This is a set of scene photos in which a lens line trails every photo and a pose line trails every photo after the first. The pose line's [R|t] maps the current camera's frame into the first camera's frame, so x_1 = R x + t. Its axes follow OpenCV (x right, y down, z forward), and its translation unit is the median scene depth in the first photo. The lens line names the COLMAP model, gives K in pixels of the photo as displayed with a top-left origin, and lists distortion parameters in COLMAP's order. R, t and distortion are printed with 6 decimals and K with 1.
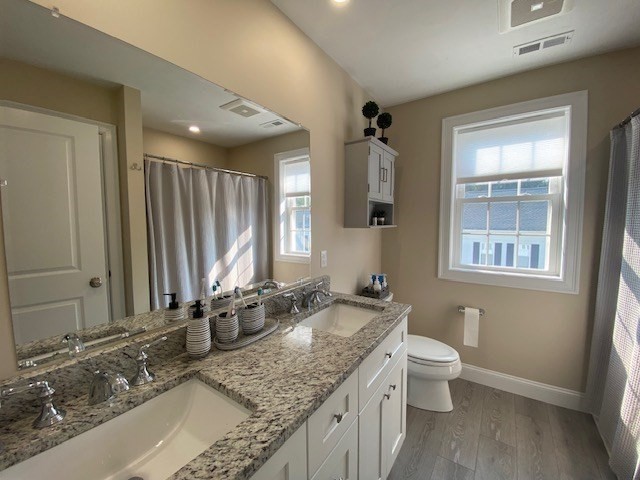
lens RADIAL K [[259.7, 0, 318.7], [0, 259.7, 238.2], [0, 0, 1]] dist [-0.019881, -0.002596]
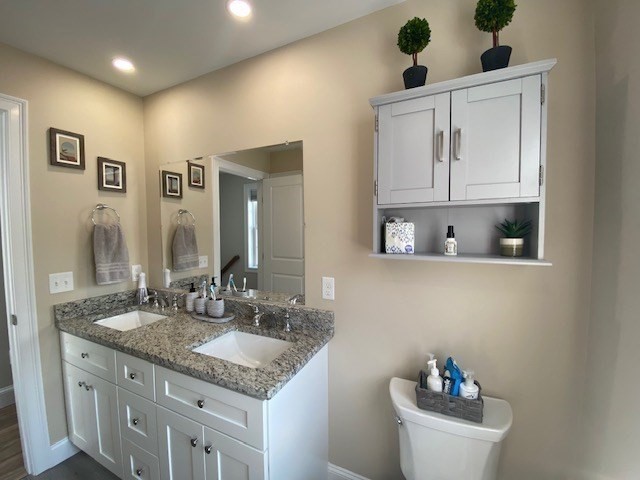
lens RADIAL K [[259.7, 0, 319.8], [0, 259.7, 242.6], [0, 0, 1]] dist [-0.019881, -0.002596]
pose [[0.174554, 0.052966, -0.983222, 1.223317], [-0.069358, 0.996733, 0.041381, -0.143488], [0.982202, 0.060971, 0.177657, 1.298709]]
